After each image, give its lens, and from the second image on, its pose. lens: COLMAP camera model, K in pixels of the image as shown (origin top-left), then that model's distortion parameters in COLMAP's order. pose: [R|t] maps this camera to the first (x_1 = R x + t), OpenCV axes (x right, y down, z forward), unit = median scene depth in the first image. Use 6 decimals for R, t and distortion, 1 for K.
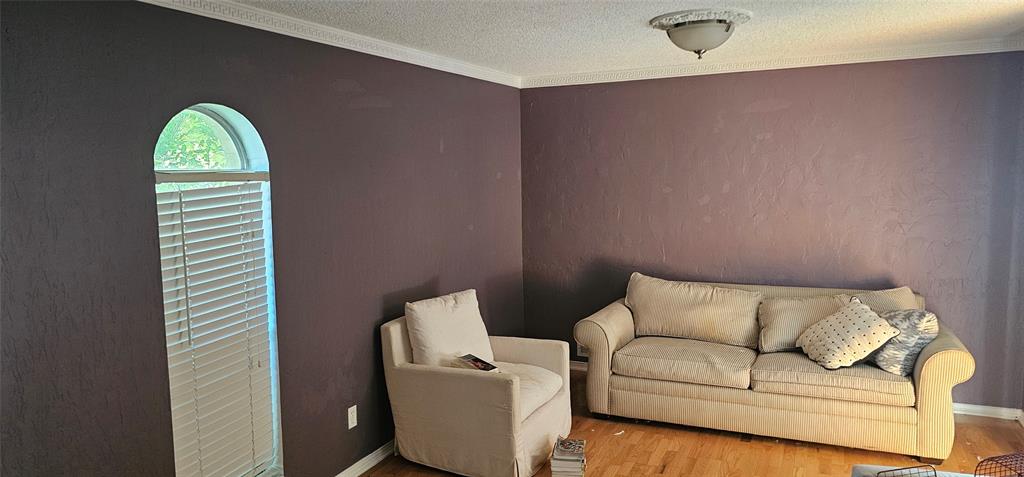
lens RADIAL K [[678.4, 0, 514.5], [0, 678.4, 247.9], [0, 0, 1]] dist [0.068057, -0.065489]
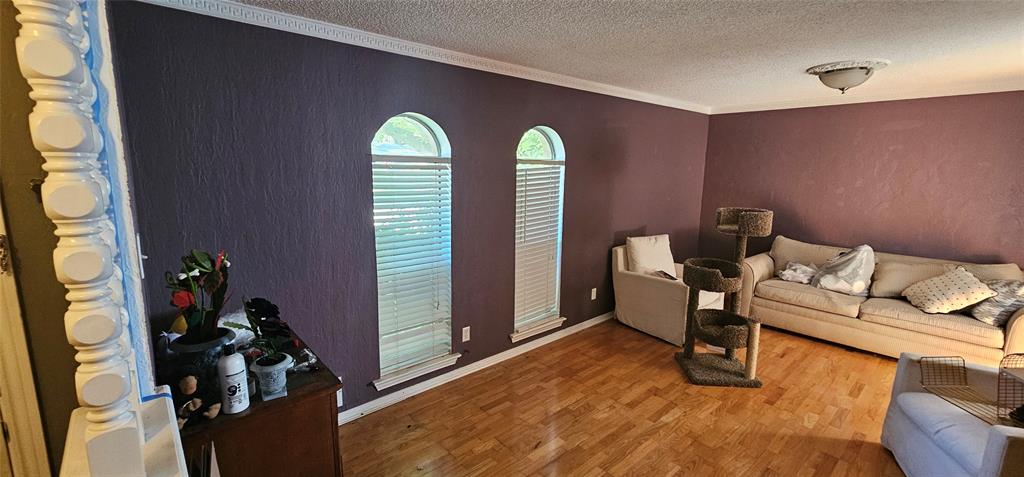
lens RADIAL K [[414.8, 0, 517.0], [0, 414.8, 236.8], [0, 0, 1]] dist [-0.001010, 0.000019]
pose [[0.918261, 0.096137, -0.384127, -0.007094], [-0.075798, 0.994817, 0.067781, 0.026605], [0.388652, -0.033125, 0.920789, -0.115980]]
